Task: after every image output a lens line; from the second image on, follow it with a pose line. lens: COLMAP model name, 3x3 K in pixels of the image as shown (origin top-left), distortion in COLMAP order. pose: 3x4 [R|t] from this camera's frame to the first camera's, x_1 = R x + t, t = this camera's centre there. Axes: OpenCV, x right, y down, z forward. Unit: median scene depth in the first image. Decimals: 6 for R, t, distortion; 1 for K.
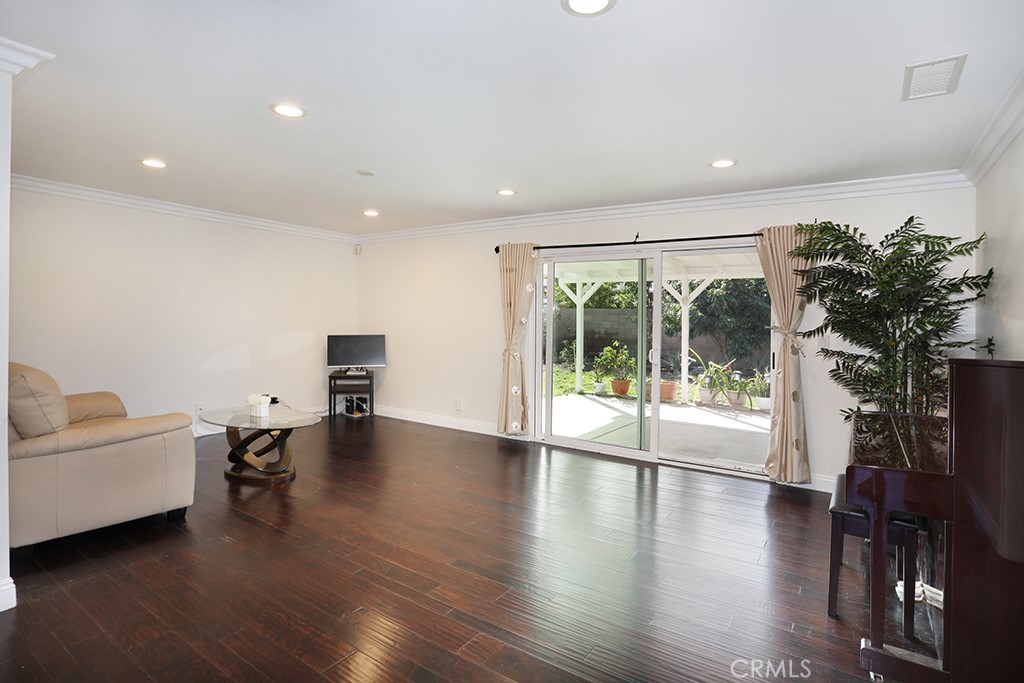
lens RADIAL K [[515.3, 0, 511.9], [0, 515.3, 314.5], [0, 0, 1]] dist [-0.035260, 0.015543]
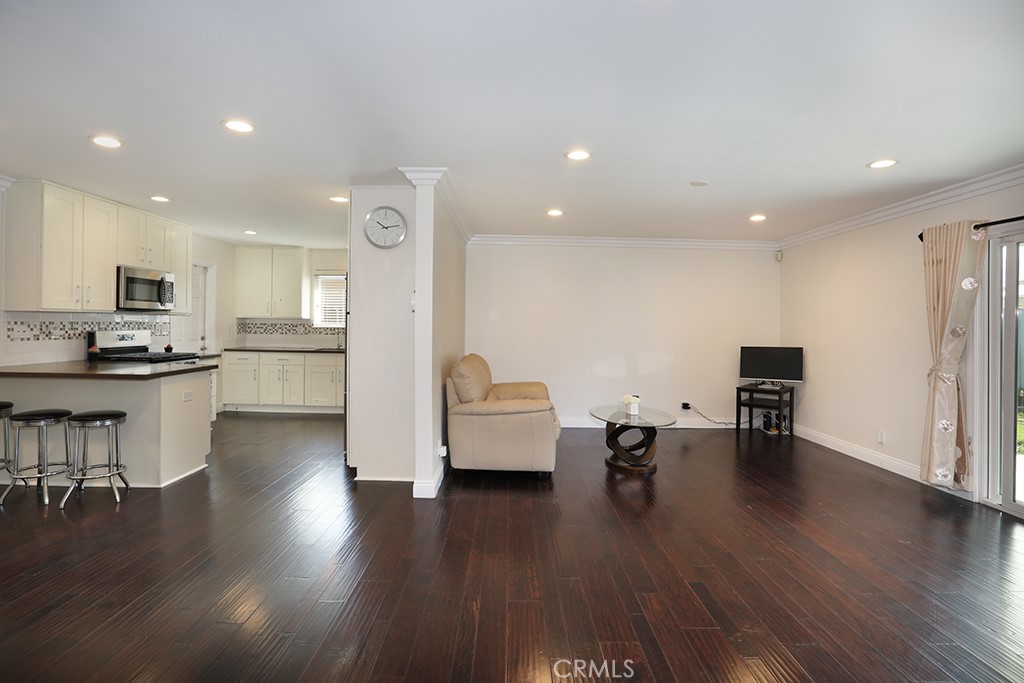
lens RADIAL K [[515.3, 0, 511.9], [0, 515.3, 314.5], [0, 0, 1]] dist [-0.035260, 0.015543]
pose [[0.585370, -0.029786, -0.810219, 0.227102], [0.008375, 0.999494, -0.030694, 0.006725], [0.810723, 0.011182, 0.585323, 0.080780]]
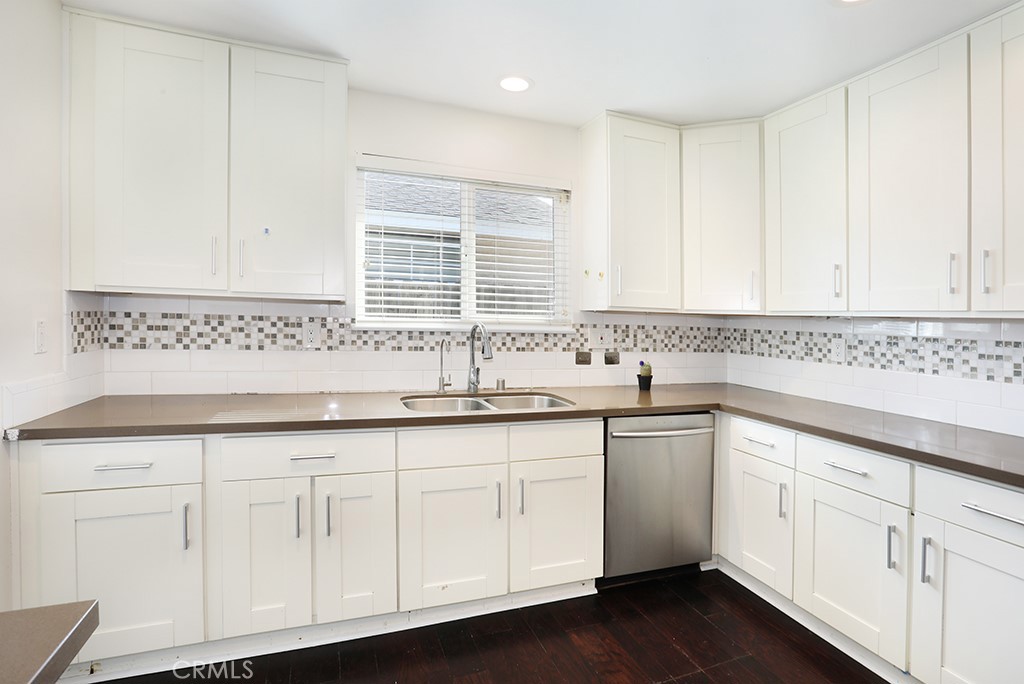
lens RADIAL K [[515.3, 0, 511.9], [0, 515.3, 315.0], [0, 0, 1]] dist [-0.035260, 0.015543]
pose [[0.821263, 0.000714, -0.570550, -0.532431], [-0.003312, 0.999988, -0.003516, -0.009164], [0.570541, 0.004777, 0.821255, 0.144572]]
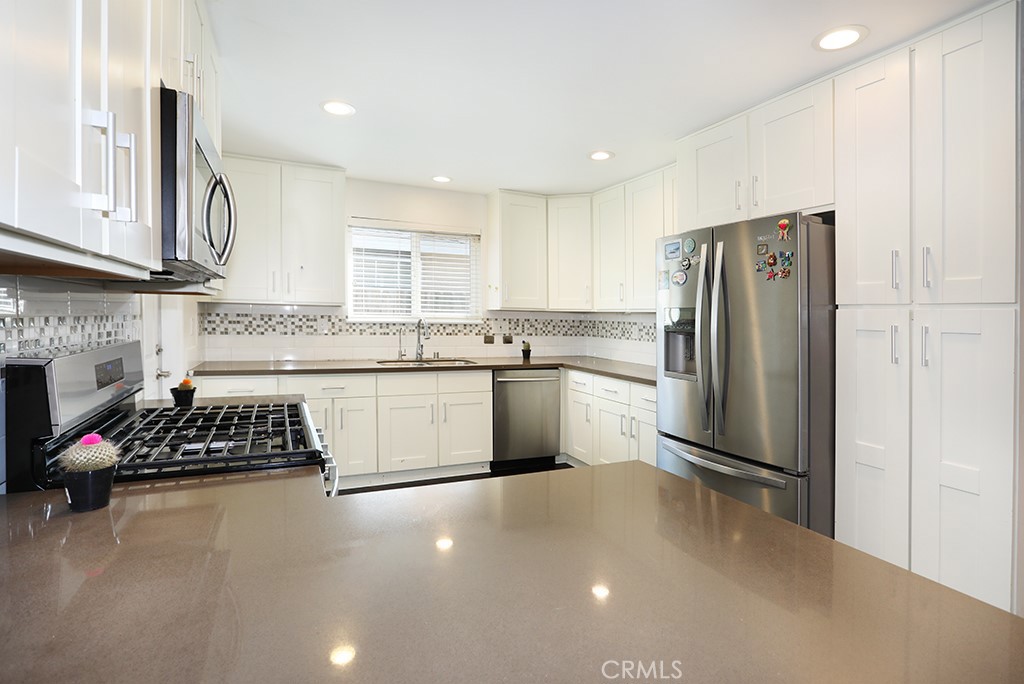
lens RADIAL K [[515.3, 0, 511.9], [0, 515.3, 315.0], [0, 0, 1]] dist [-0.035260, 0.015543]
pose [[0.864326, -0.004492, -0.502911, -0.379077], [0.005272, 0.999986, 0.000130, -0.008042], [0.502904, -0.002764, 0.864338, -0.023637]]
